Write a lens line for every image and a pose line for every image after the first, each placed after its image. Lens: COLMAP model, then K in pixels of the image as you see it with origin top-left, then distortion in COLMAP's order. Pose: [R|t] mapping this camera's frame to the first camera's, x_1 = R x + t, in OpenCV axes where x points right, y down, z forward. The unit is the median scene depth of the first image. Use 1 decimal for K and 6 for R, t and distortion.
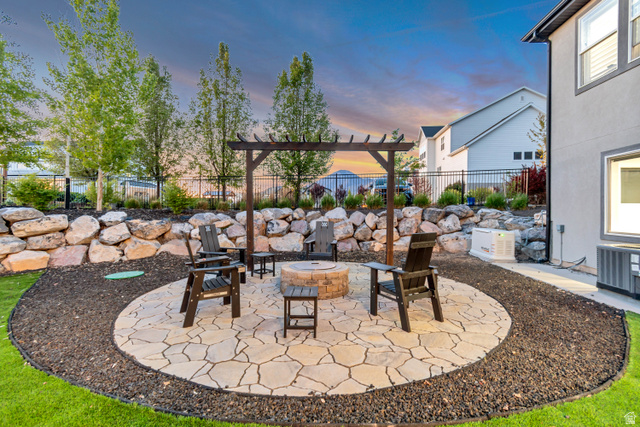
lens RADIAL K [[285.6, 0, 320.0], [0, 285.6, 213.5], [0, 0, 1]] dist [0.001100, 0.000258]
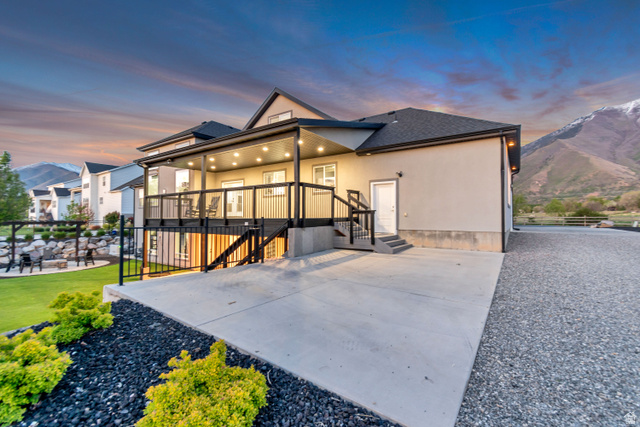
lens RADIAL K [[285.6, 0, 320.0], [0, 285.6, 213.5], [0, 0, 1]] dist [0.001100, 0.000258]
pose [[0.509623, 0.009432, 0.860346, -0.701472], [0.013085, 0.999739, -0.018711, -0.150555], [-0.860298, 0.020793, 0.509367, -1.856200]]
